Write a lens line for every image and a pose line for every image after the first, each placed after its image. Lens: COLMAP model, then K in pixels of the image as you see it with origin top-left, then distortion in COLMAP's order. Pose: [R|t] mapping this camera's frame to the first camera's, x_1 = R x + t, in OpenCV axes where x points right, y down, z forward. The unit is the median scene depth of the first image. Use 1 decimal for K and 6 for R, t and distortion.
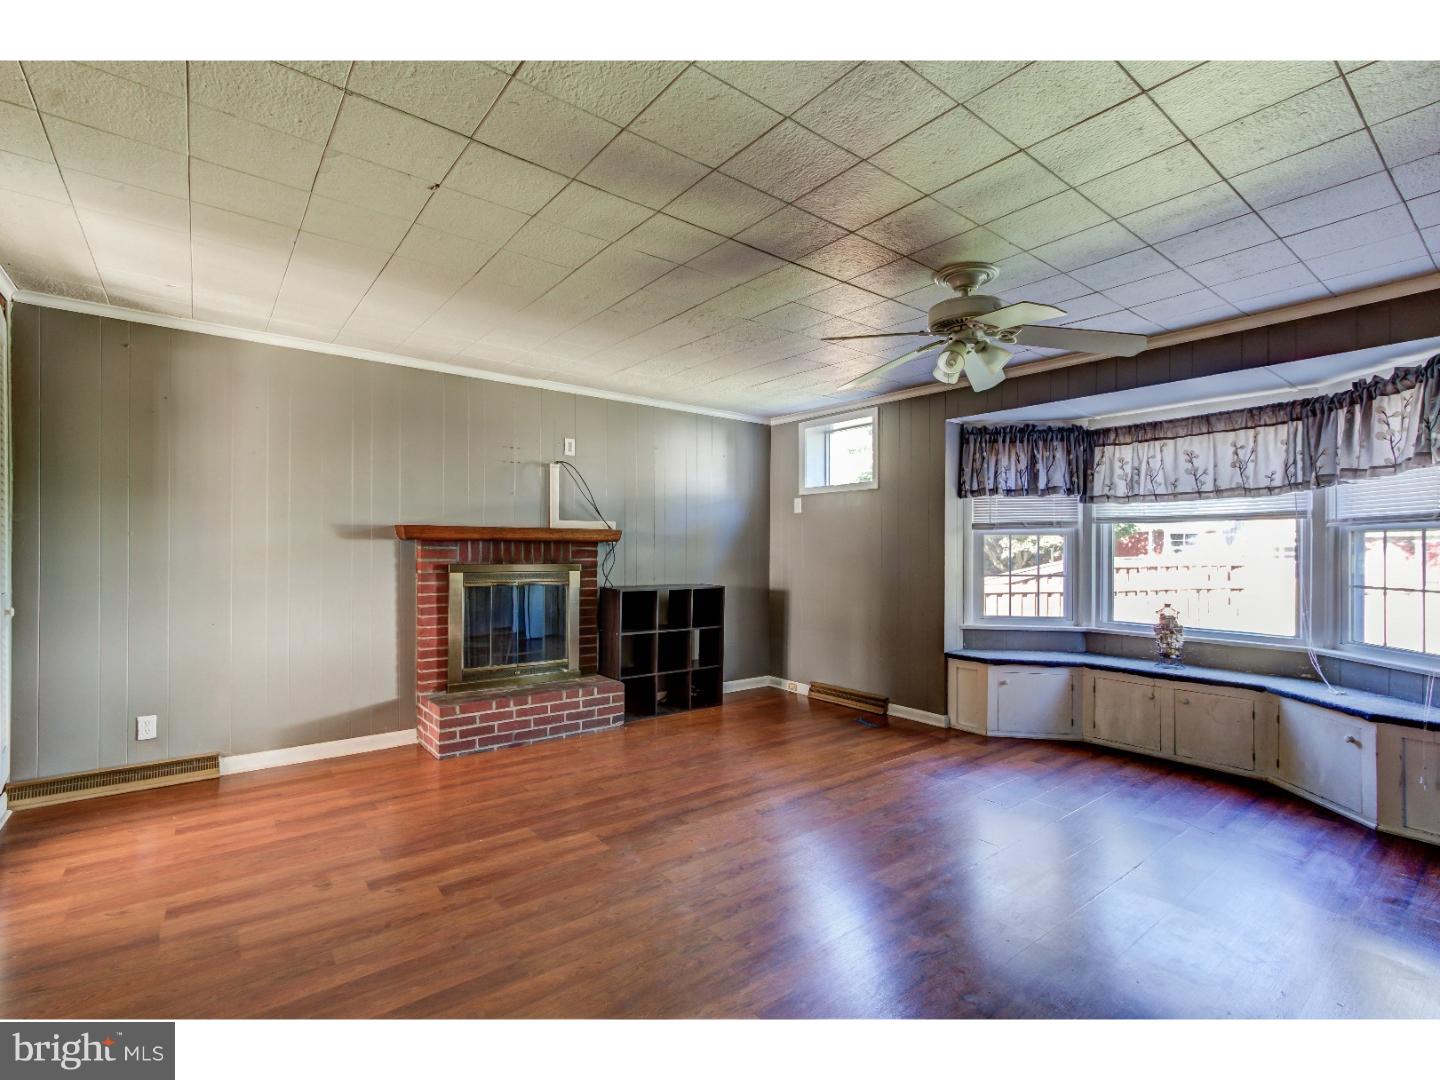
lens RADIAL K [[670.2, 0, 719.2], [0, 670.2, 548.9], [0, 0, 1]] dist [-0.001799, 0.004212]
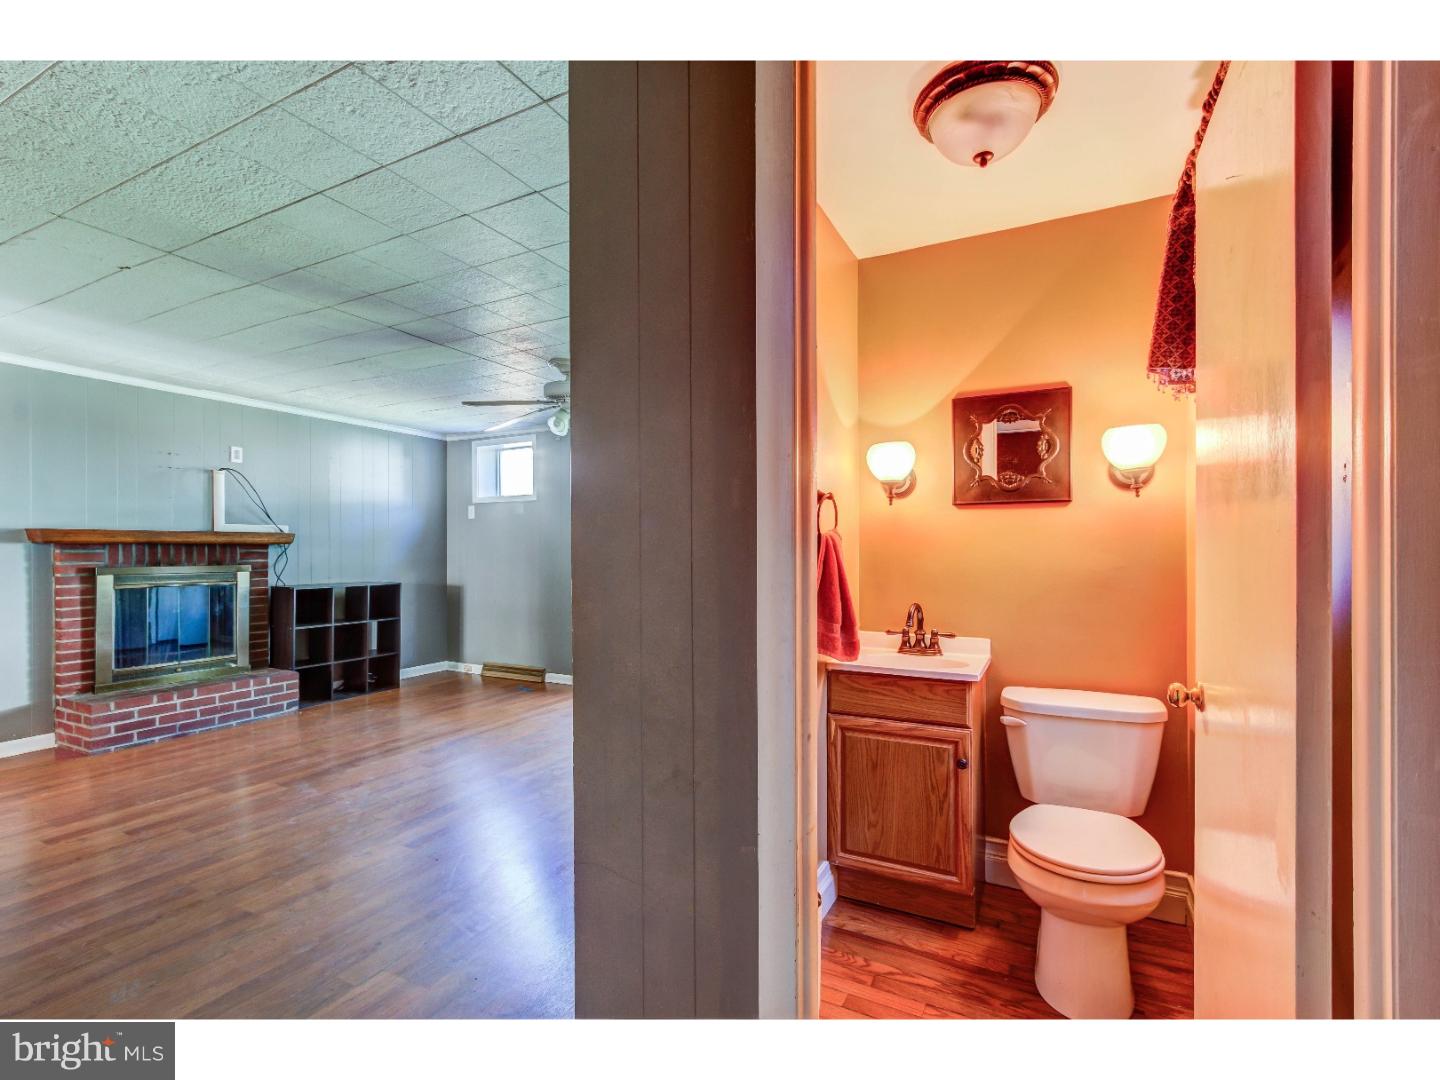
lens RADIAL K [[670.2, 0, 719.2], [0, 670.2, 548.9], [0, 0, 1]] dist [-0.001799, 0.004212]
pose [[0.910398, -0.005690, 0.413695, 0.032895], [0.005153, 0.999984, 0.002414, -0.002146], [-0.413702, -0.000066, 0.910412, -0.286767]]
